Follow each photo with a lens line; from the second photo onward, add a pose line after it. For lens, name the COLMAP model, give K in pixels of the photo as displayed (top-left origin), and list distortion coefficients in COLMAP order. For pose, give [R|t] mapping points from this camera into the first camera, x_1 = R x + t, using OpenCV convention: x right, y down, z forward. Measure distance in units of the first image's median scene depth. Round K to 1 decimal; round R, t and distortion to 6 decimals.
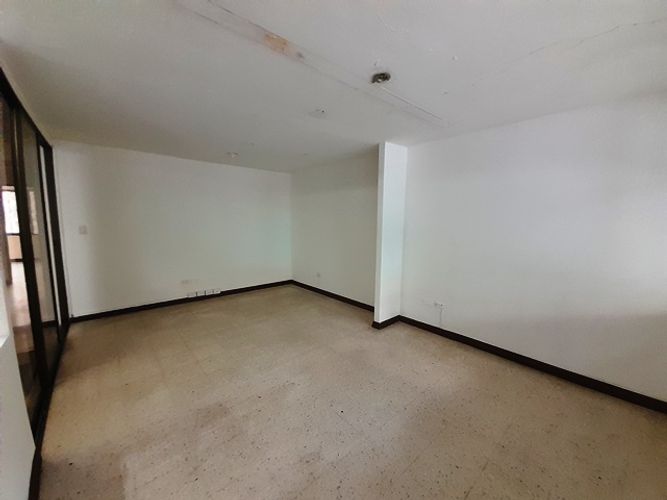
lens RADIAL K [[261.0, 0, 336.6], [0, 261.0, 250.1], [0, 0, 1]] dist [0.002379, -0.000869]
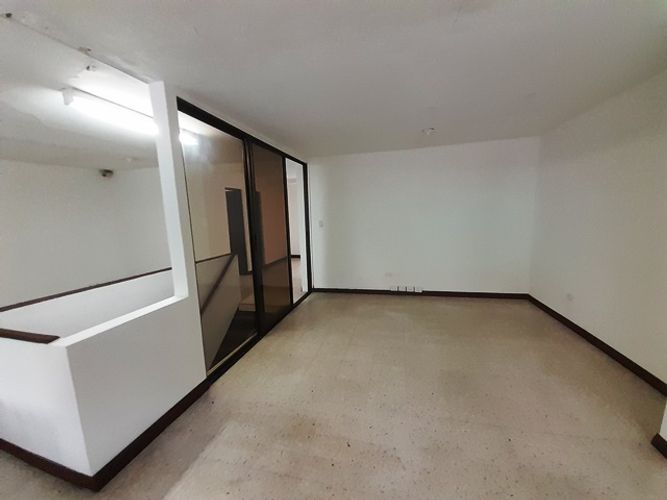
lens RADIAL K [[261.0, 0, 329.8], [0, 261.0, 249.6], [0, 0, 1]] dist [0.002379, -0.000869]
pose [[0.578773, 0.068681, -0.812591, 0.125085], [-0.054556, 0.997476, 0.045450, -0.009048], [0.813661, 0.018027, 0.581059, 0.277950]]
